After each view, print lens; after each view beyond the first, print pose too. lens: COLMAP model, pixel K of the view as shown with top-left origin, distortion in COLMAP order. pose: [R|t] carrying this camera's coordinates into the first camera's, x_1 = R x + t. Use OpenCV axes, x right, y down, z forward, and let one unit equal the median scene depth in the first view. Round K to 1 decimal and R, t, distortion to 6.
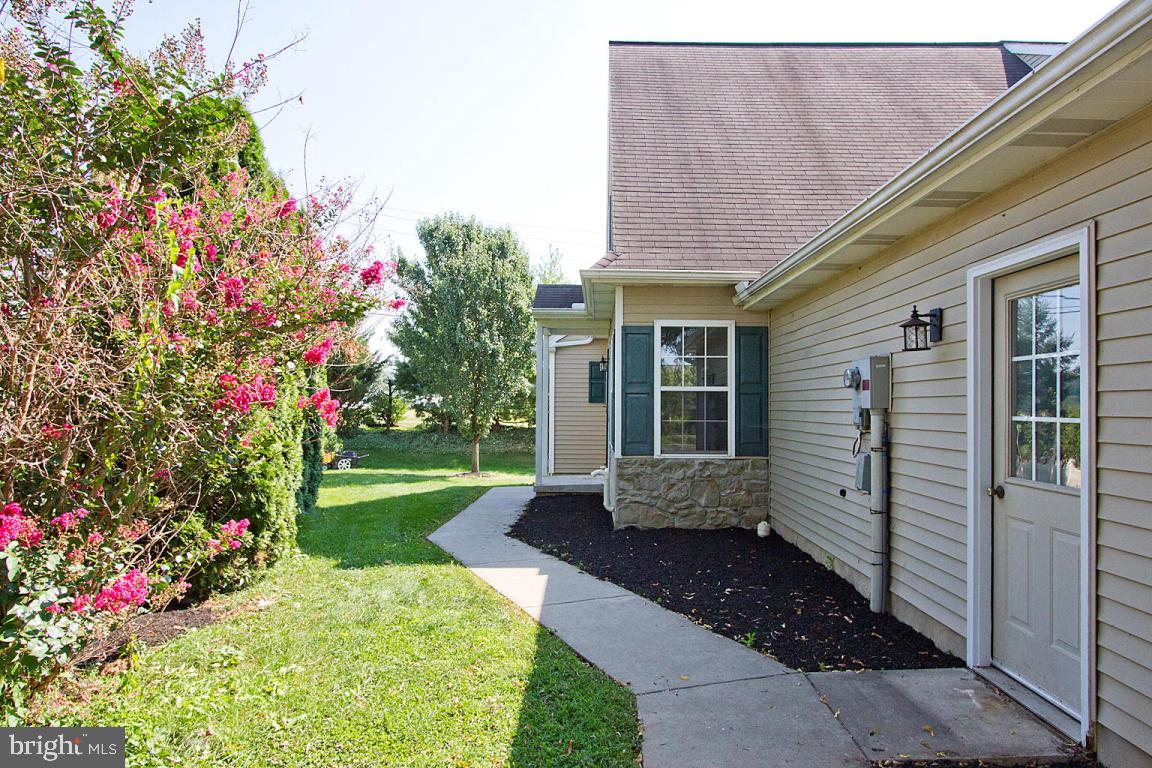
lens RADIAL K [[666.9, 0, 576.0], [0, 666.9, 384.0], [0, 0, 1]] dist [0.002139, 0.000272]
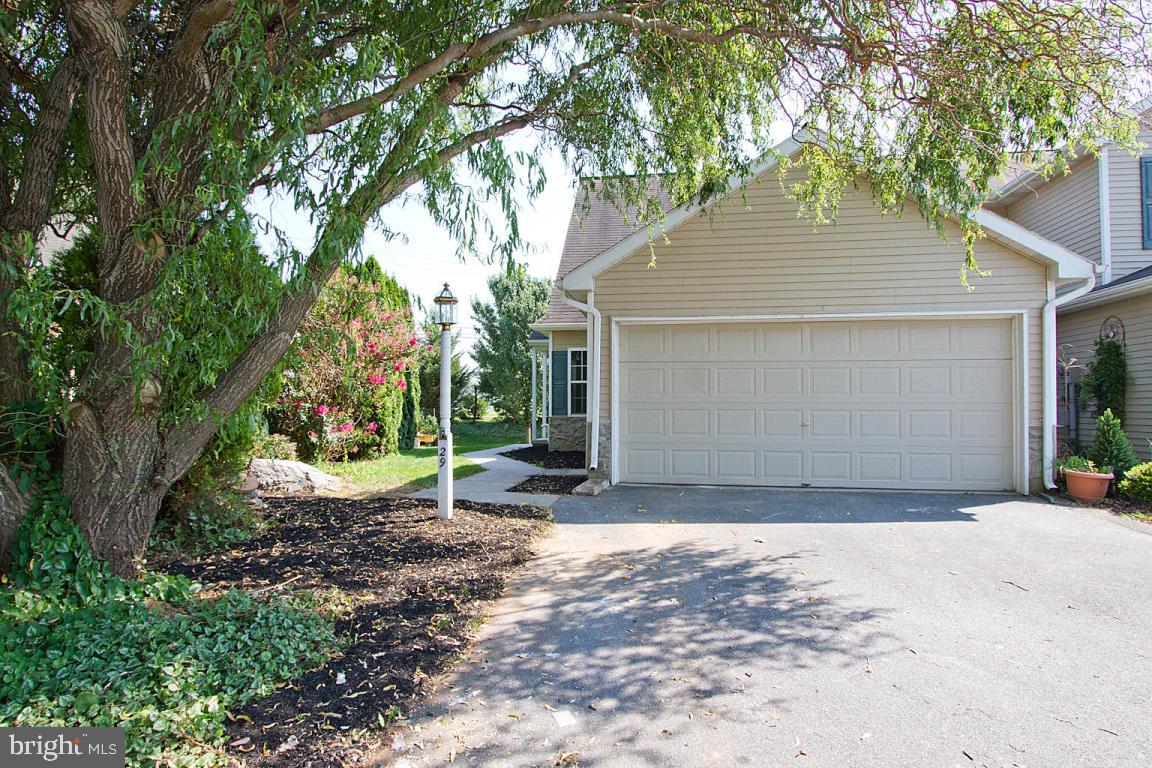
lens RADIAL K [[627.1, 0, 578.9], [0, 627.1, 383.3], [0, 0, 1]] dist [-0.031058, 0.017617]
pose [[0.988452, -0.011239, -0.151118, 0.166384], [0.008847, 0.999825, -0.016492, 0.016168], [0.151277, 0.014965, 0.988378, -0.328463]]
